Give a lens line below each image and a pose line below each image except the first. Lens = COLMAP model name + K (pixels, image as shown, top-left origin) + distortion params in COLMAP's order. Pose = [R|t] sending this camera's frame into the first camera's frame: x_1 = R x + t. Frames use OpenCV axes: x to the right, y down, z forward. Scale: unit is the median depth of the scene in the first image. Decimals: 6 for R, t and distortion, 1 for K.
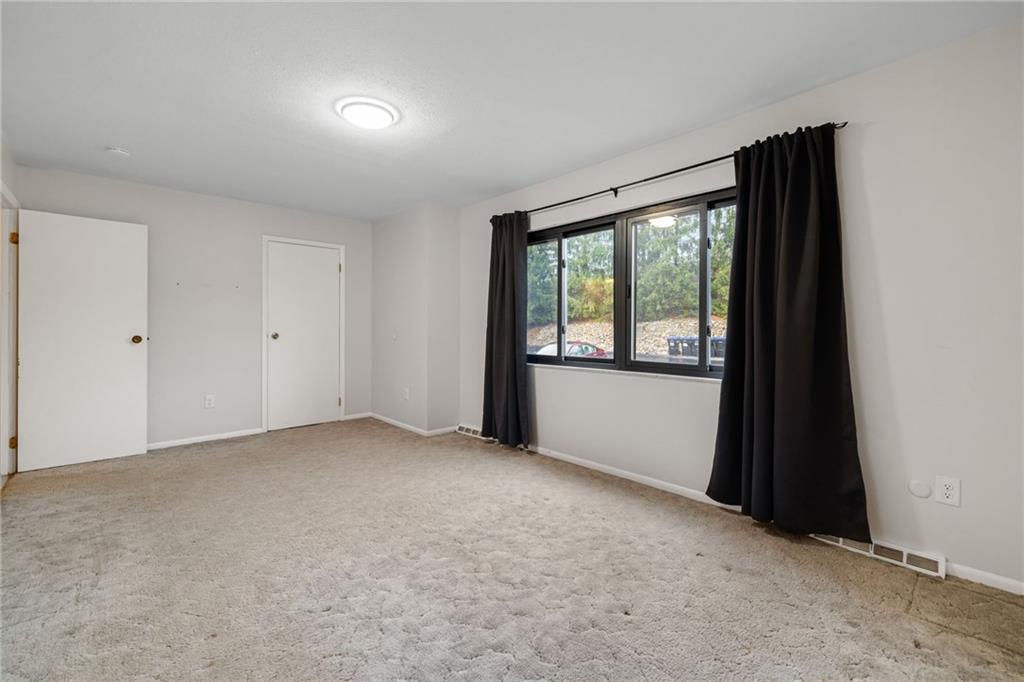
lens RADIAL K [[429.1, 0, 509.2], [0, 429.1, 335.6], [0, 0, 1]] dist [0.003016, 0.000063]
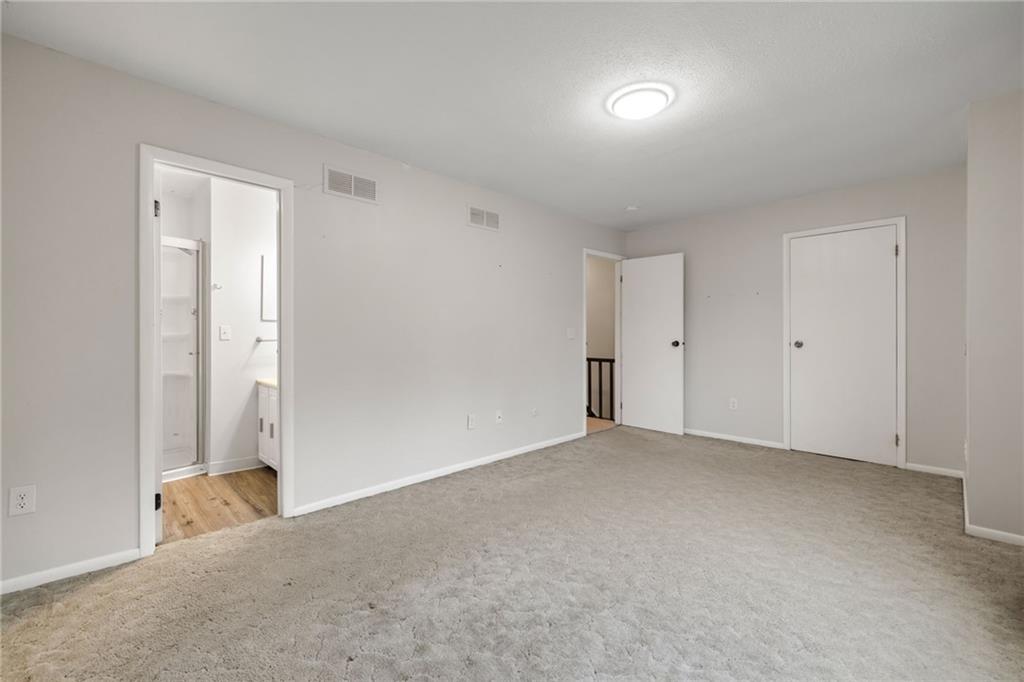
lens RADIAL K [[429.1, 0, 509.9], [0, 429.1, 341.0], [0, 0, 1]] dist [0.003016, 0.000063]
pose [[0.042246, 0.014731, -0.998999, 0.453137], [-0.022246, 0.999657, 0.013800, -0.007177], [0.998860, 0.021641, 0.042560, 0.529820]]
